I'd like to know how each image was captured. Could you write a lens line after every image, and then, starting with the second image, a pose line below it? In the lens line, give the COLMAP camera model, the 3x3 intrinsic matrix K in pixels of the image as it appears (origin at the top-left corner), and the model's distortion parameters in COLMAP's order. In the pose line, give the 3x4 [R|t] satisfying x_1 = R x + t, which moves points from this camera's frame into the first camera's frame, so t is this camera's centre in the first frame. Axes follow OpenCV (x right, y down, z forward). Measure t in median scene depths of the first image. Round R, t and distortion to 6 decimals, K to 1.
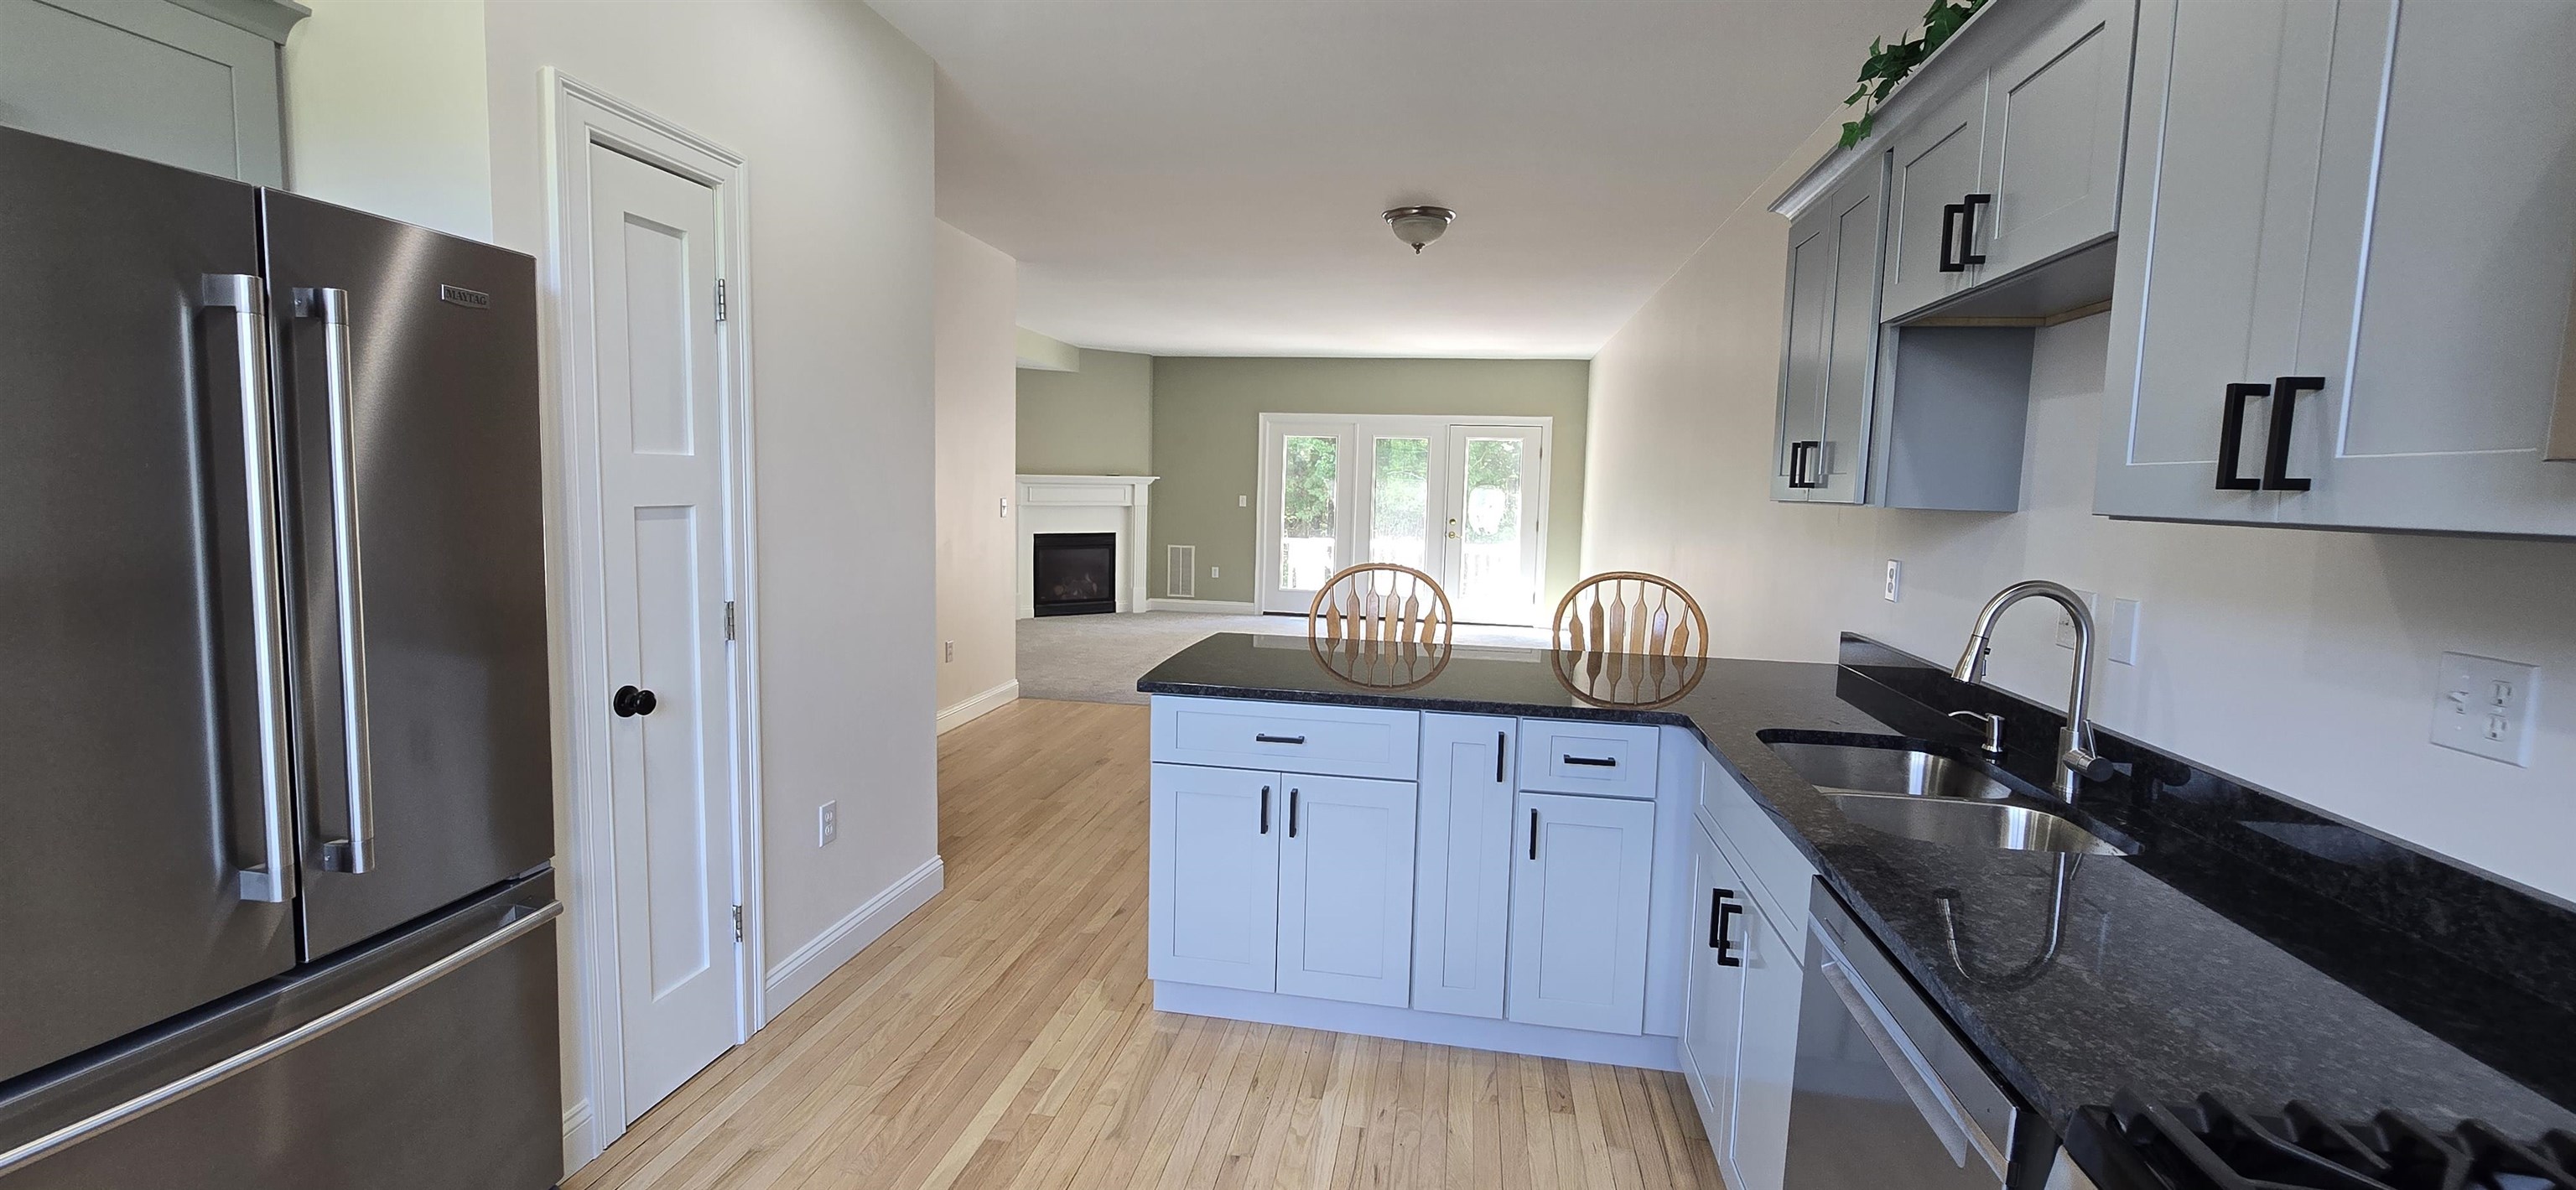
lens RADIAL K [[1058.3, 0, 1270.7], [0, 1058.3, 586.4], [0, 0, 1]] dist [0.001546, 0.000268]
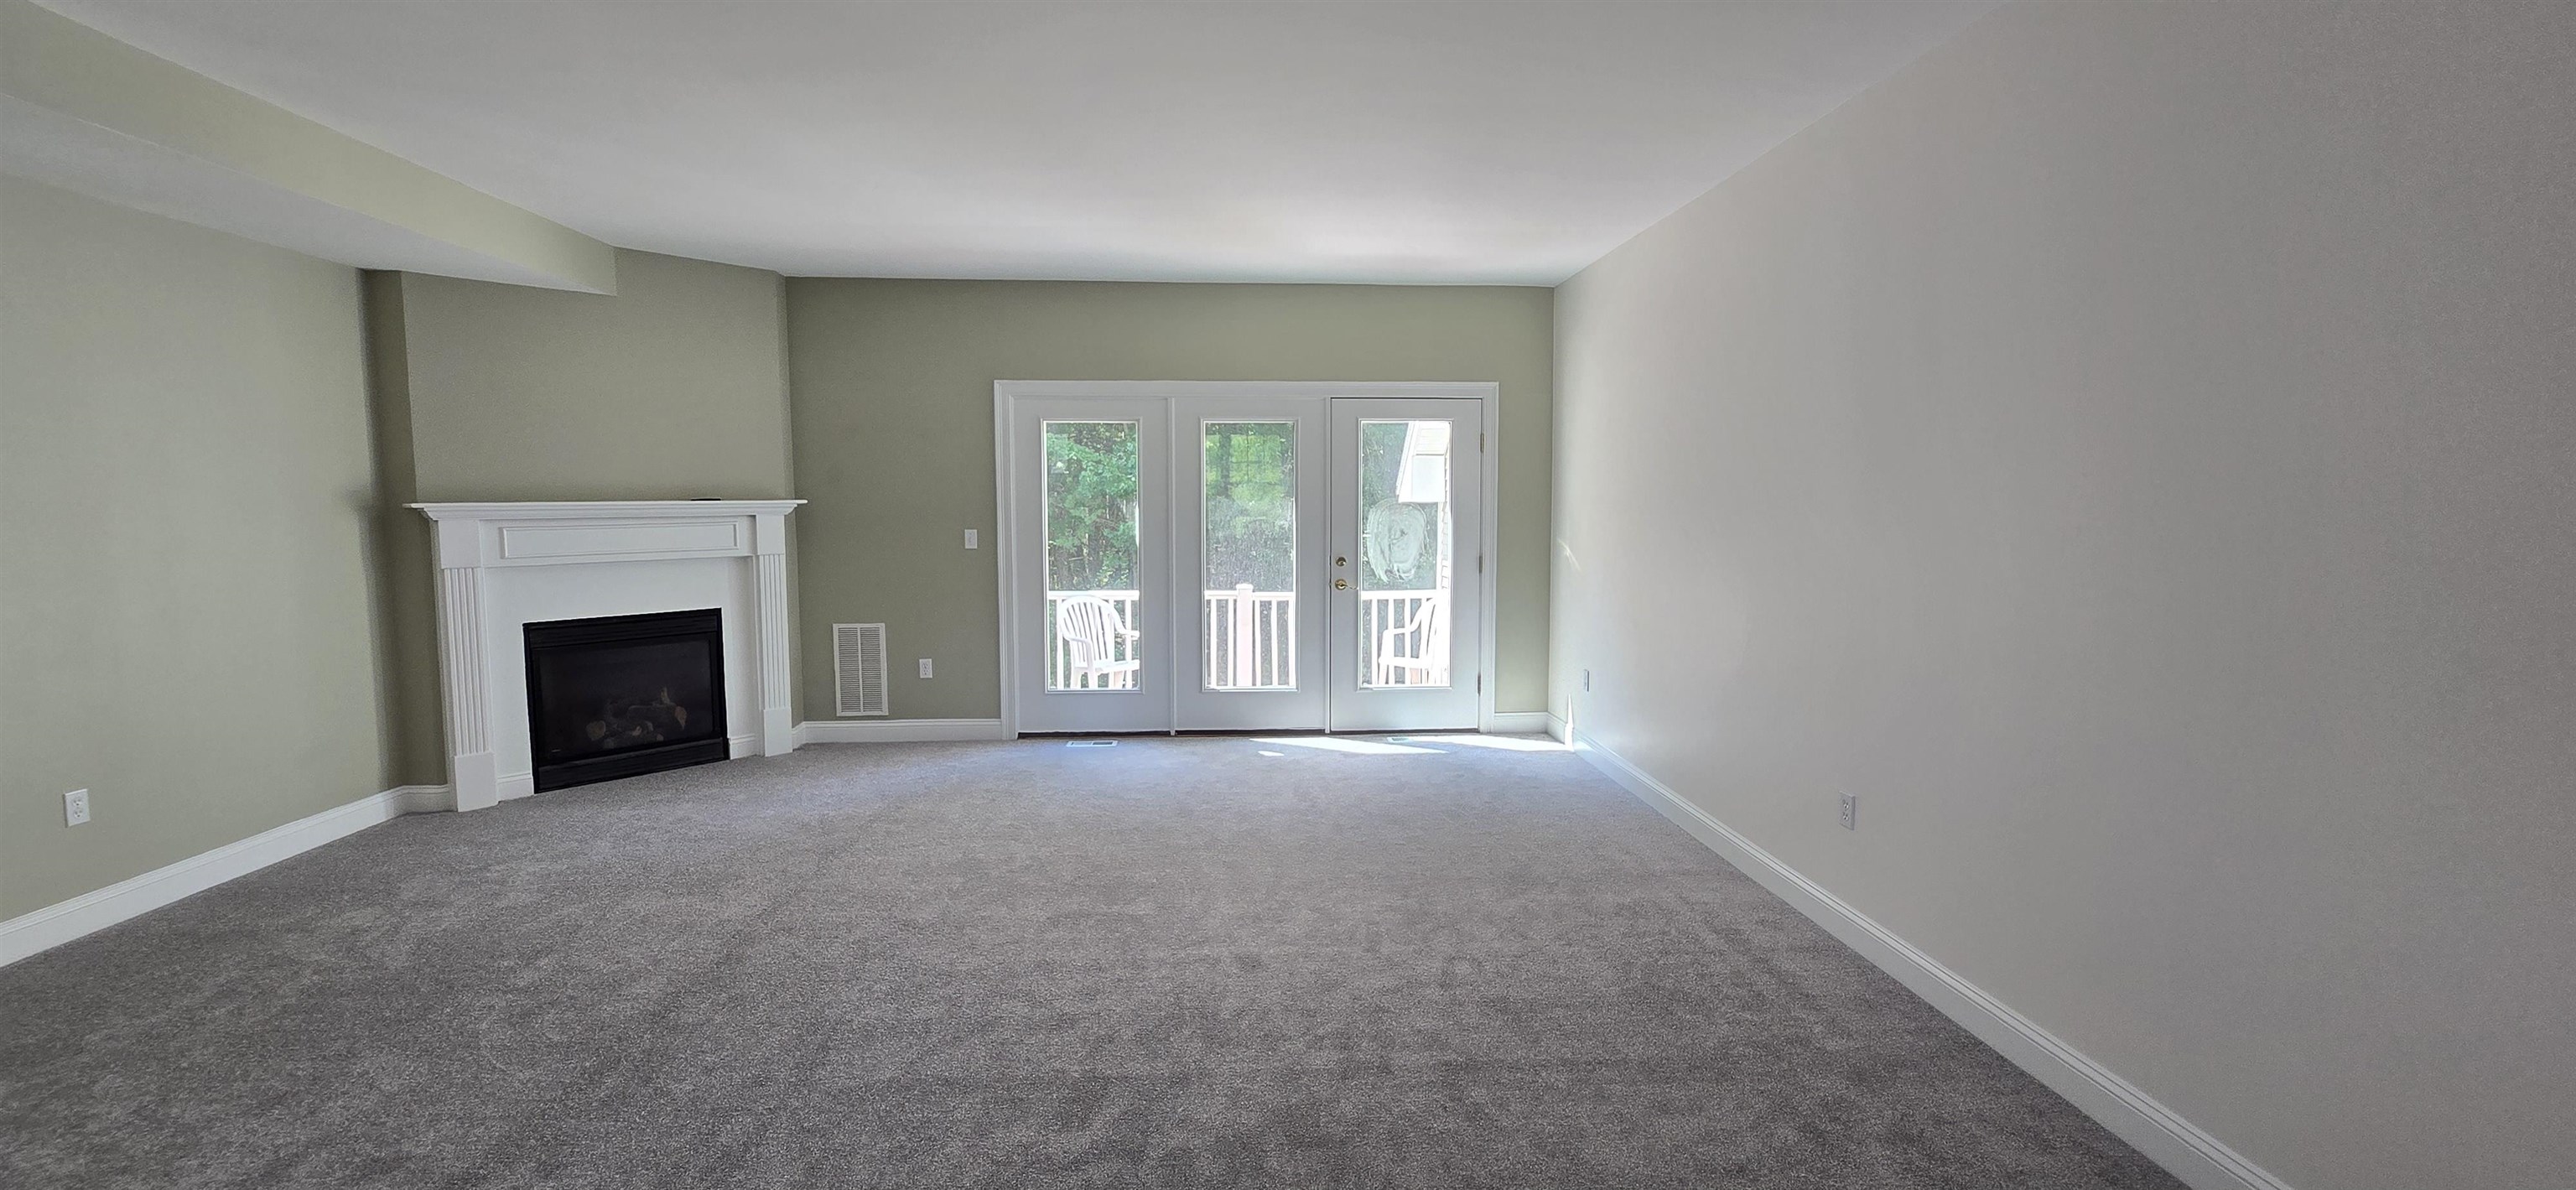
lens RADIAL K [[1058.3, 0, 1270.7], [0, 1058.3, 586.4], [0, 0, 1]] dist [0.001546, 0.000268]
pose [[0.973150, -0.045817, 0.225565, 0.000201], [0.048913, 0.998770, -0.008150, -0.043898], [-0.224914, 0.018965, 0.974194, 0.427968]]
